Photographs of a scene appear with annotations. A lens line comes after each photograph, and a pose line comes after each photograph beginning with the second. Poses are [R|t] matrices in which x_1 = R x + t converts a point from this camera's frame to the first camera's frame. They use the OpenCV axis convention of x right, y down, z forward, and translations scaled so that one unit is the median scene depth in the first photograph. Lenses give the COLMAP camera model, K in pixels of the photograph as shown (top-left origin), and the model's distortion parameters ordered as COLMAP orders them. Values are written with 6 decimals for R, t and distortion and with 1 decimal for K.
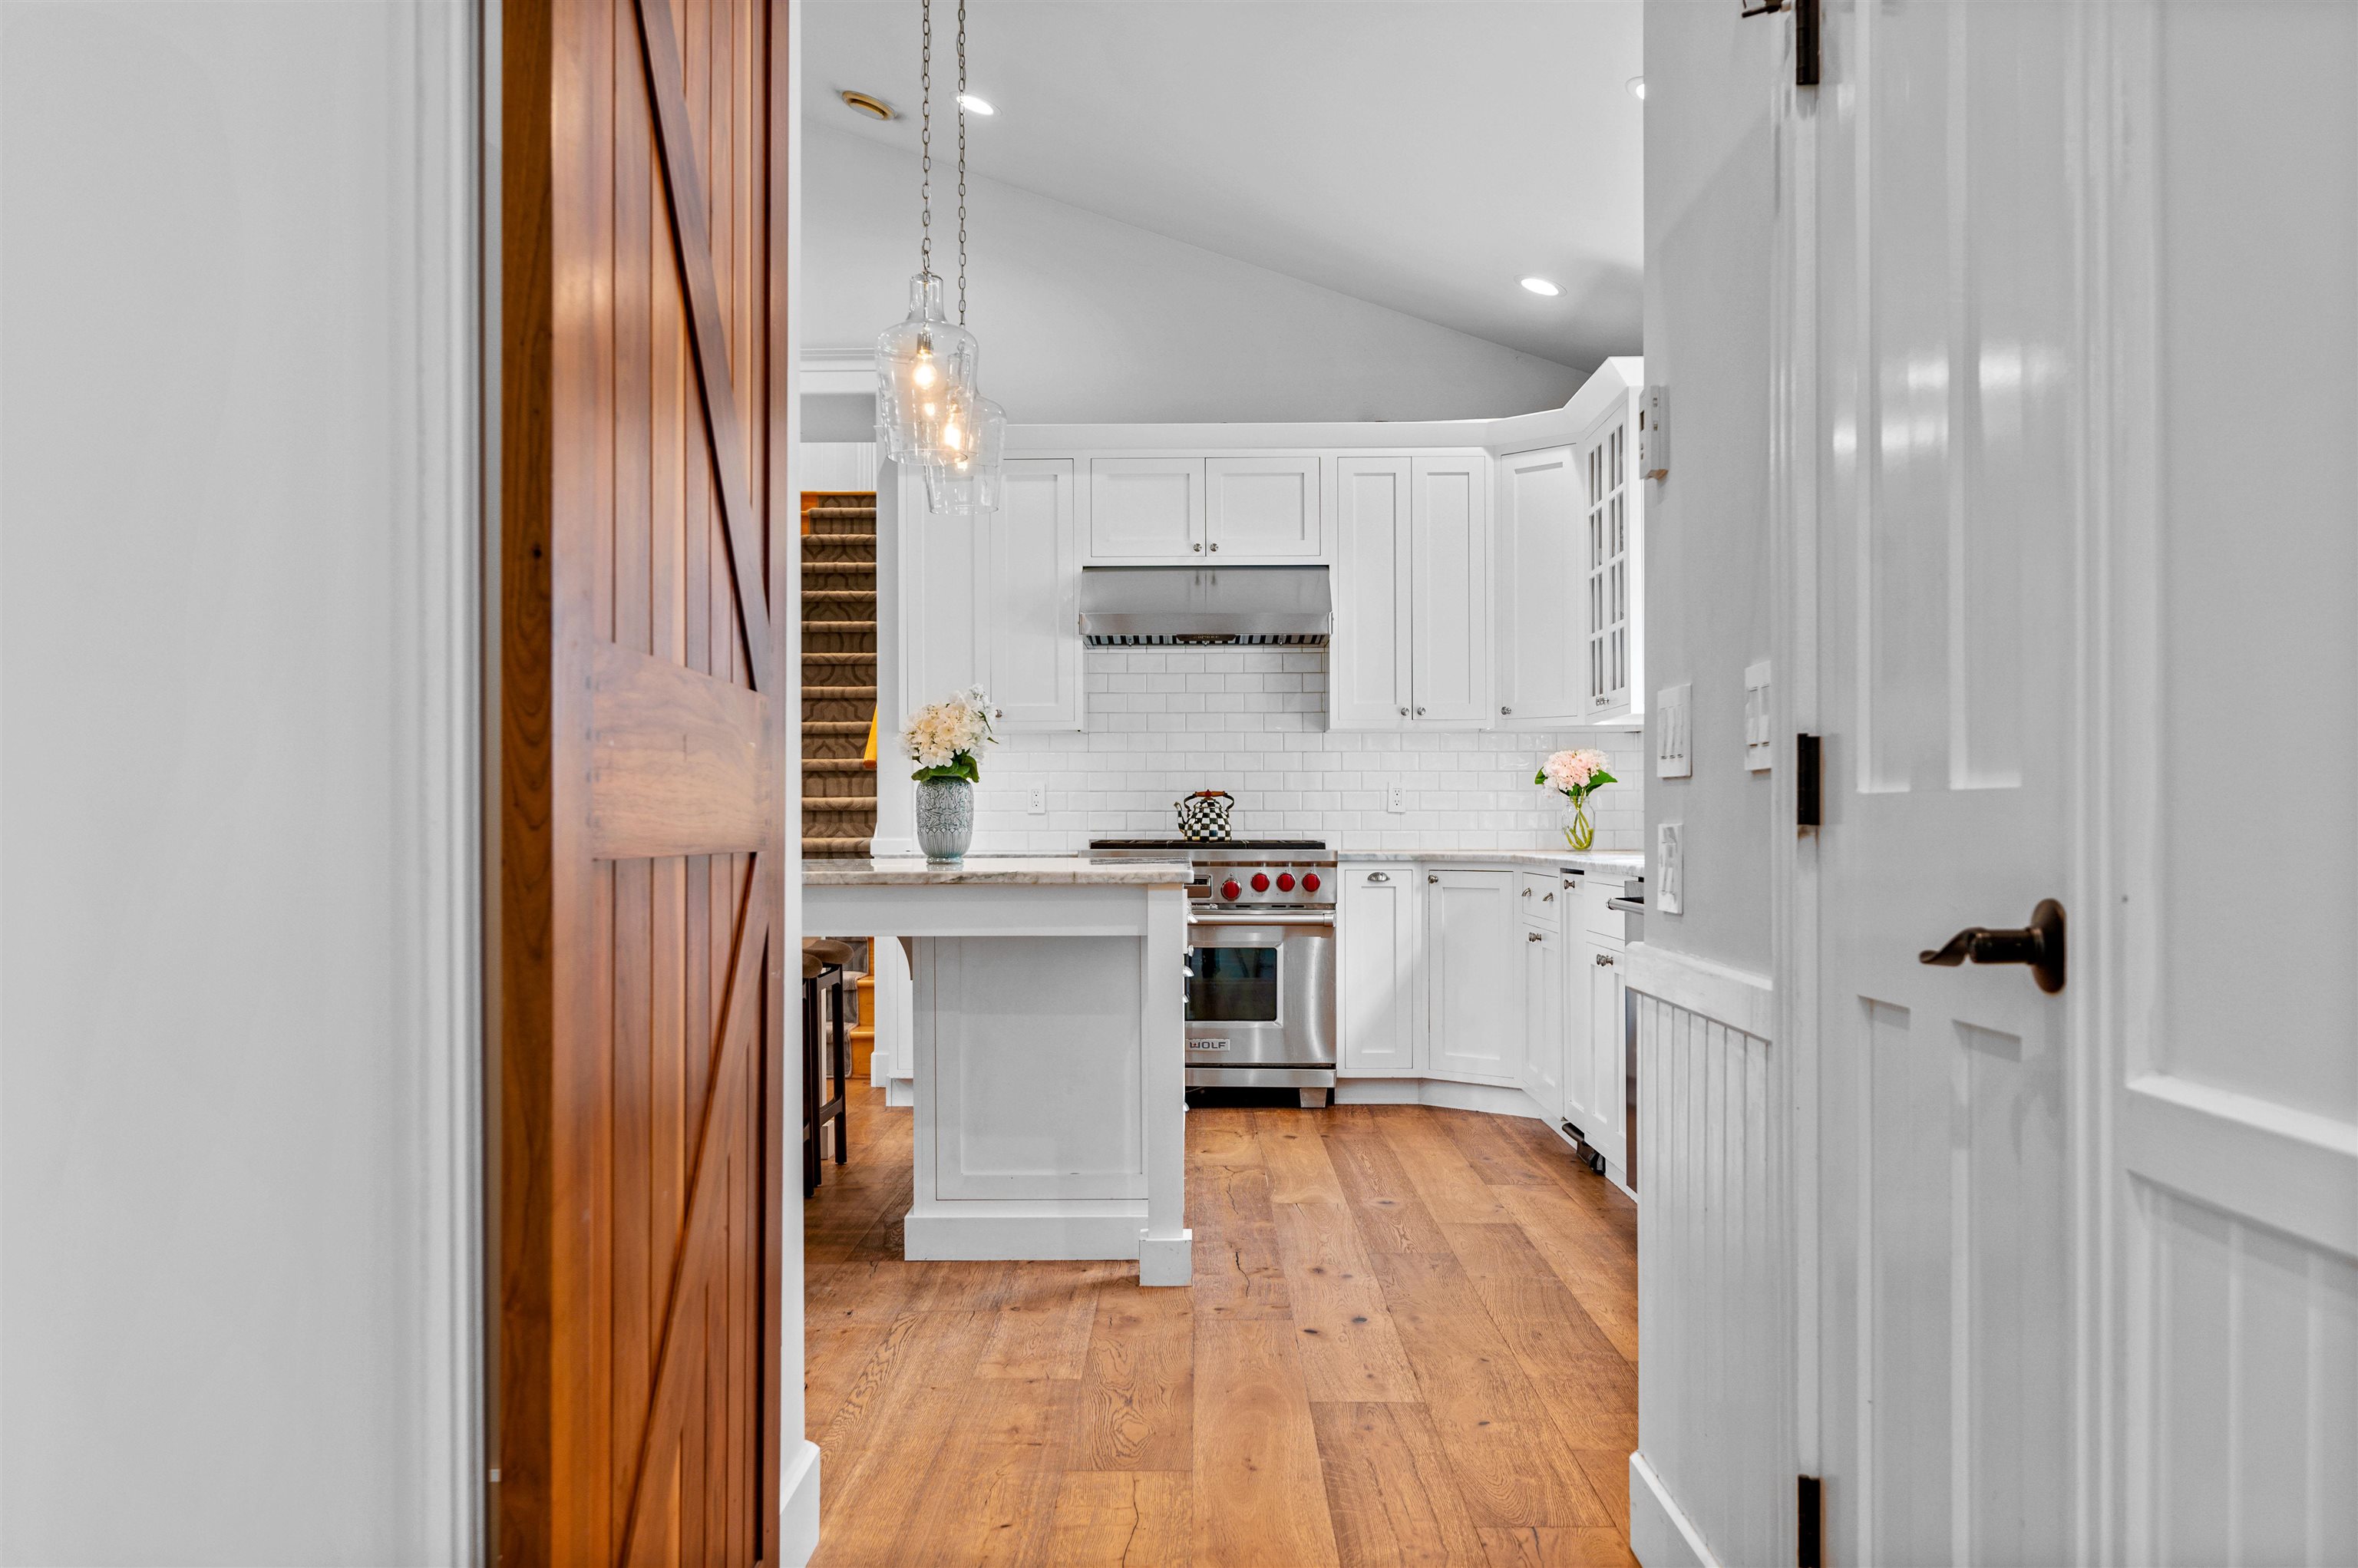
lens RADIAL K [[2038.4, 0, 1141.5], [0, 2038.4, 850.6], [0, 0, 1]] dist [-0.012050, 0.018005]
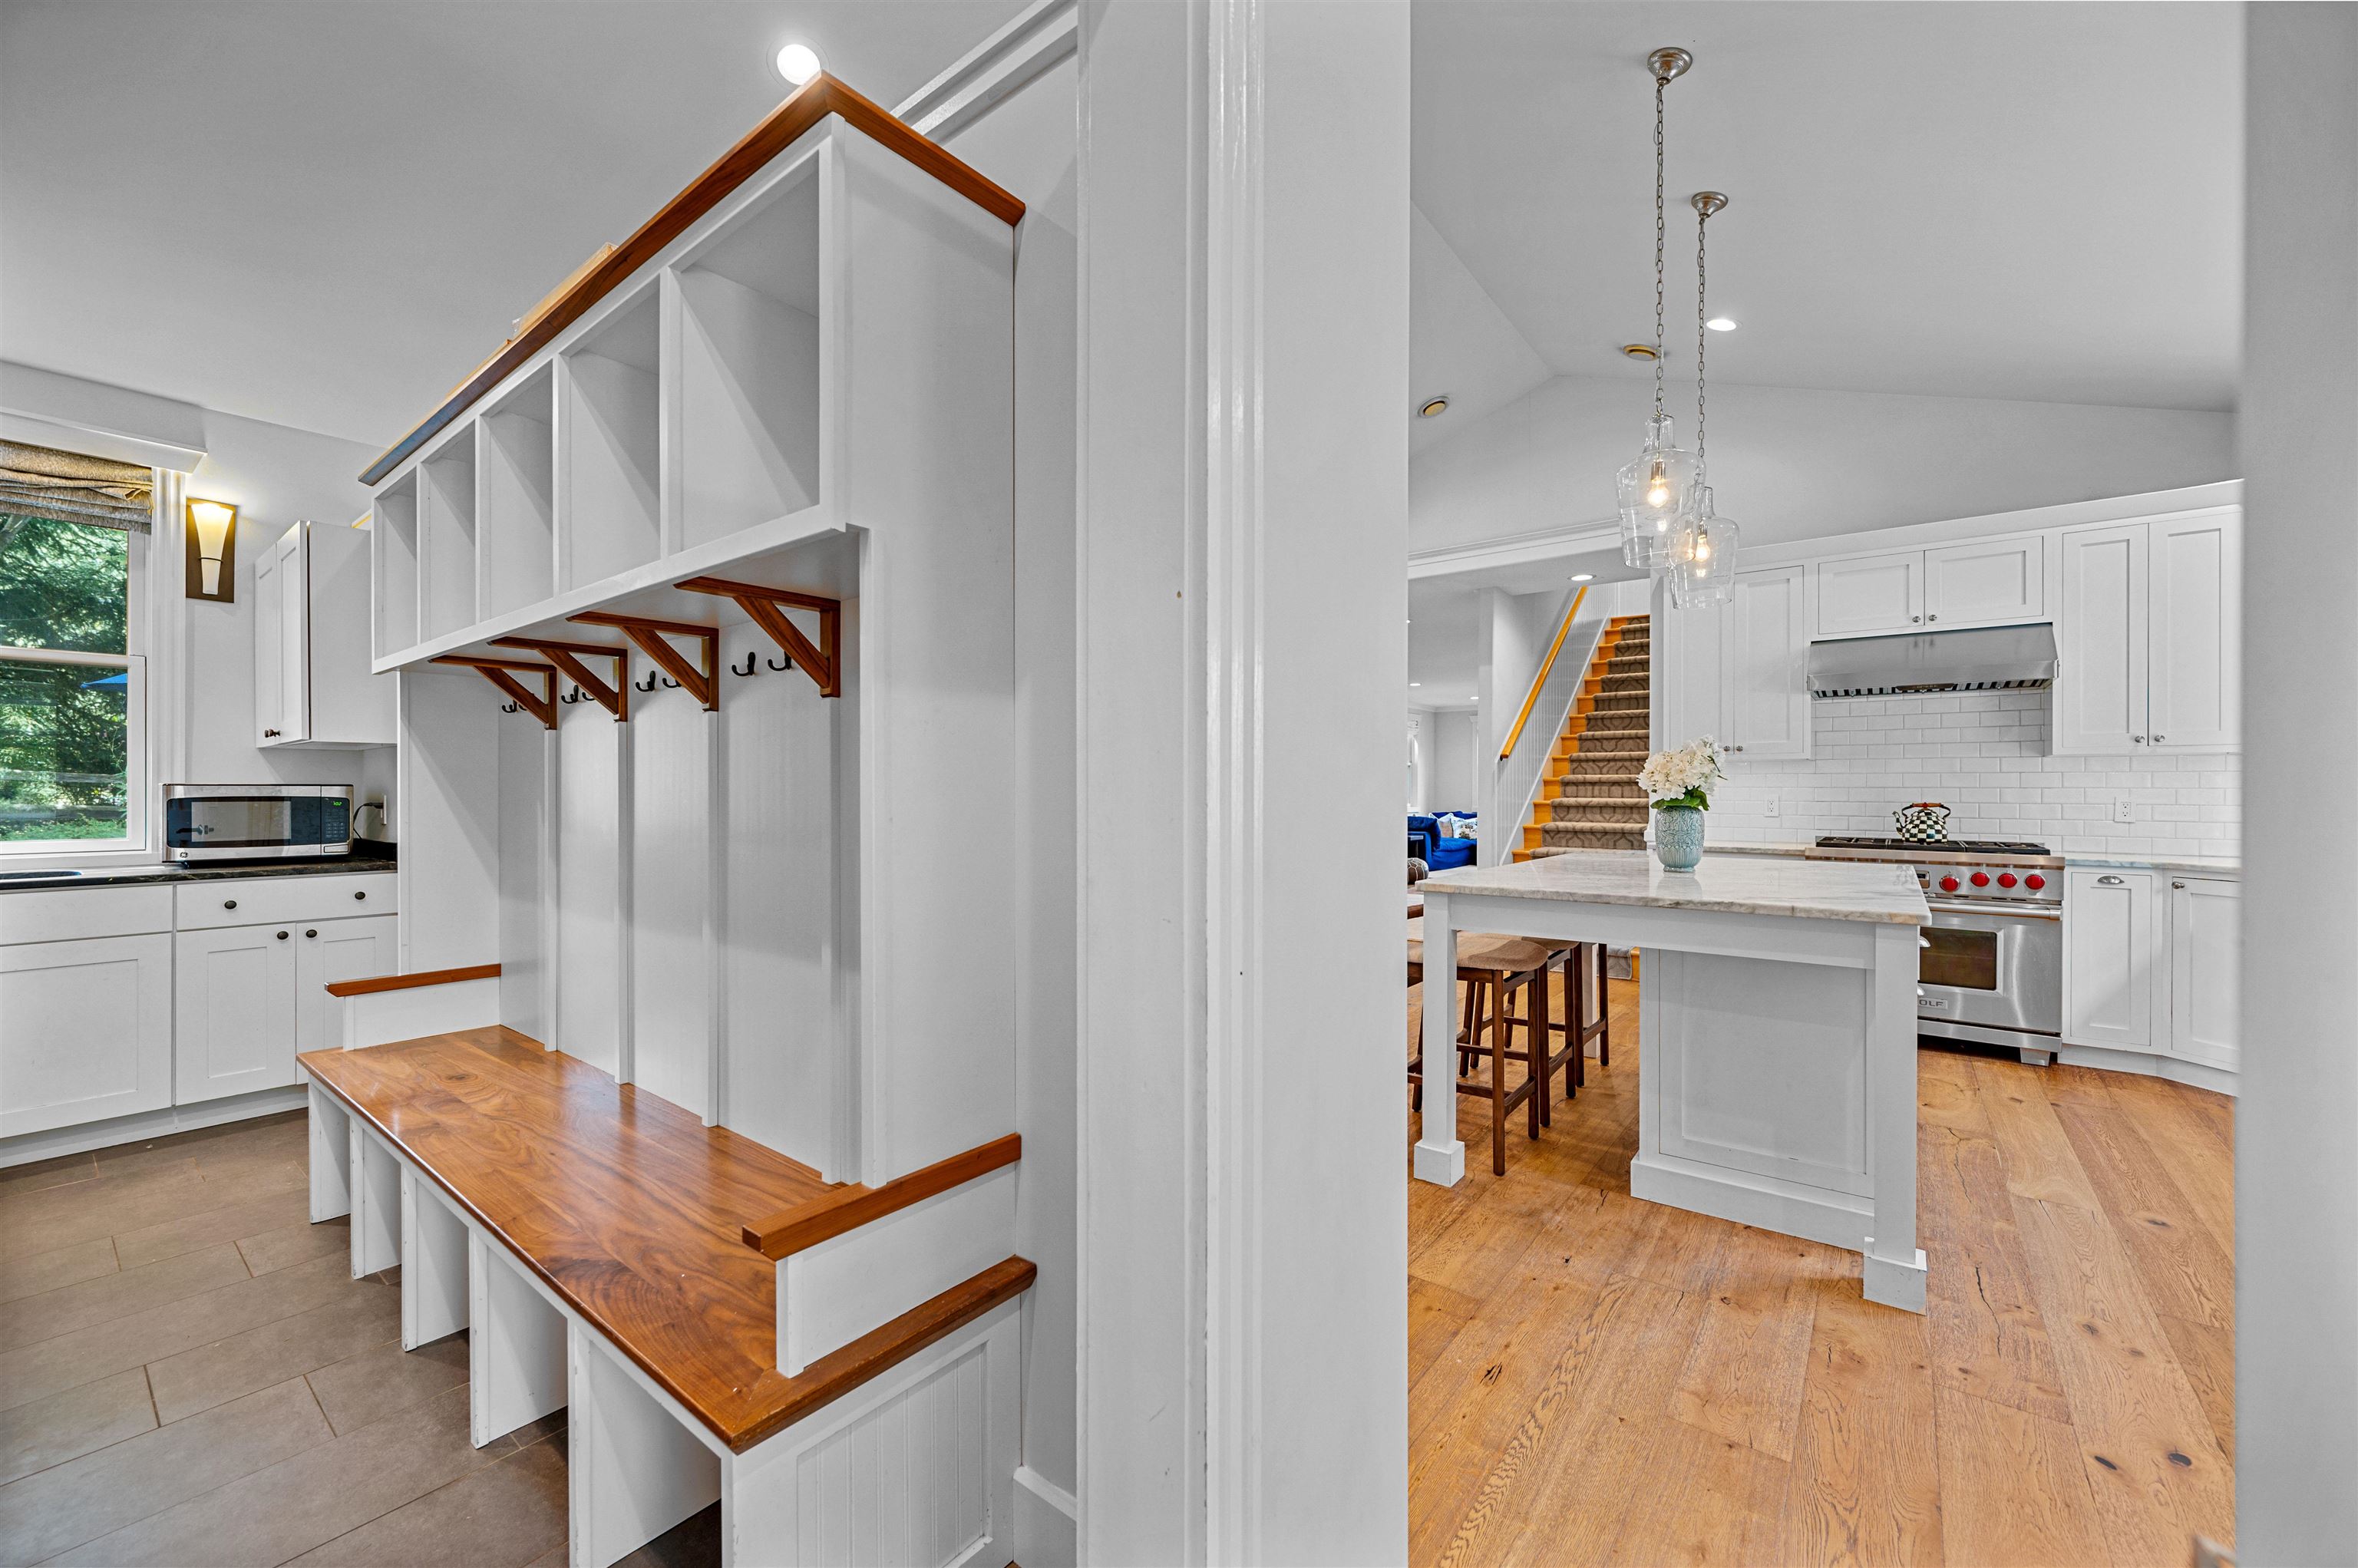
lens RADIAL K [[926.9, 0, 1173.6], [0, 926.9, 790.7], [0, 0, 1]] dist [-0.003467, 0.001050]
pose [[0.804895, 0.005449, -0.593392, -0.003600], [-0.013615, 0.999864, -0.009285, -0.026966], [0.593261, 0.015552, 0.804860, 0.245864]]
